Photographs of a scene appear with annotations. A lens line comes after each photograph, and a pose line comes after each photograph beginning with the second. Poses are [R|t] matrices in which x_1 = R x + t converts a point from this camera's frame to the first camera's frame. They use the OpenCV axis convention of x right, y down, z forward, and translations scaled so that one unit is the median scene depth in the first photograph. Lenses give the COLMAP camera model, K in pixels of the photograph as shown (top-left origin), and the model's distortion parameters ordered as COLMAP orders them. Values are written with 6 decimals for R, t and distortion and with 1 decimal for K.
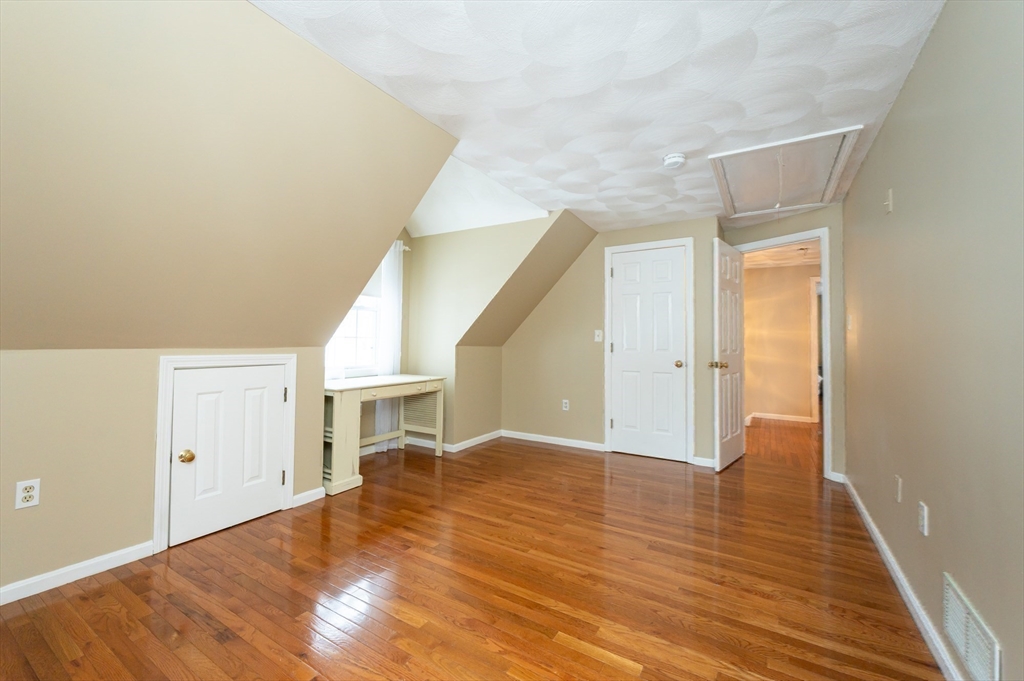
lens RADIAL K [[411.7, 0, 511.4], [0, 411.7, 331.2], [0, 0, 1]] dist [-0.002461, -0.000171]
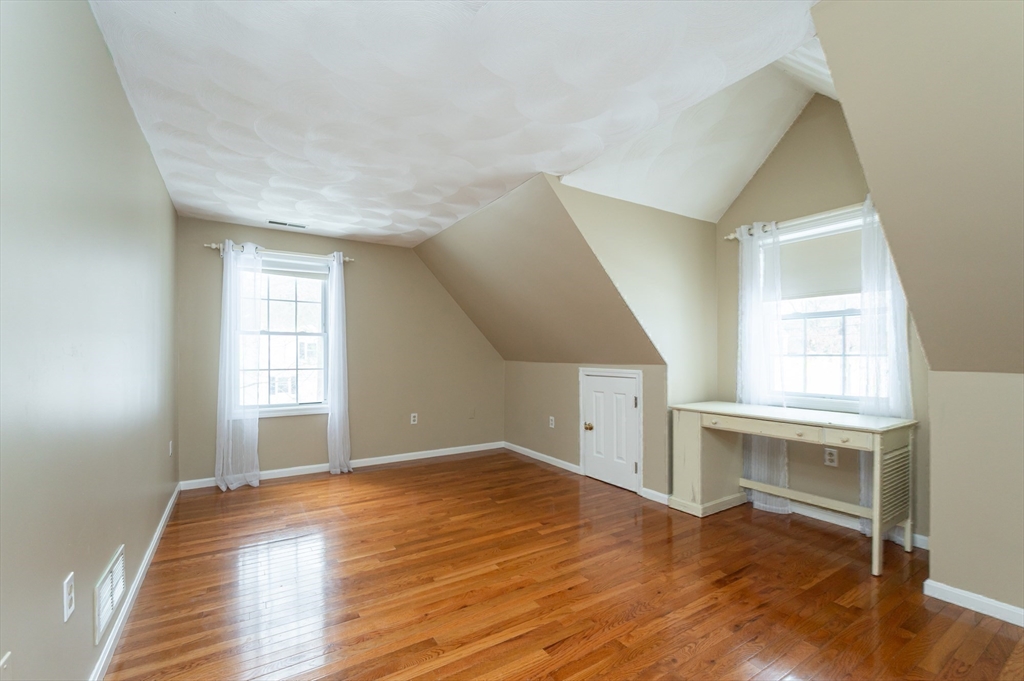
lens RADIAL K [[440.8, 0, 509.0], [0, 440.8, 356.3], [0, 0, 1]] dist [-0.000223, -0.000066]
pose [[-0.437263, -0.005417, -0.899317, 0.880983], [0.019623, 0.999686, -0.015563, 0.029169], [0.899120, -0.024453, -0.437019, 1.318909]]
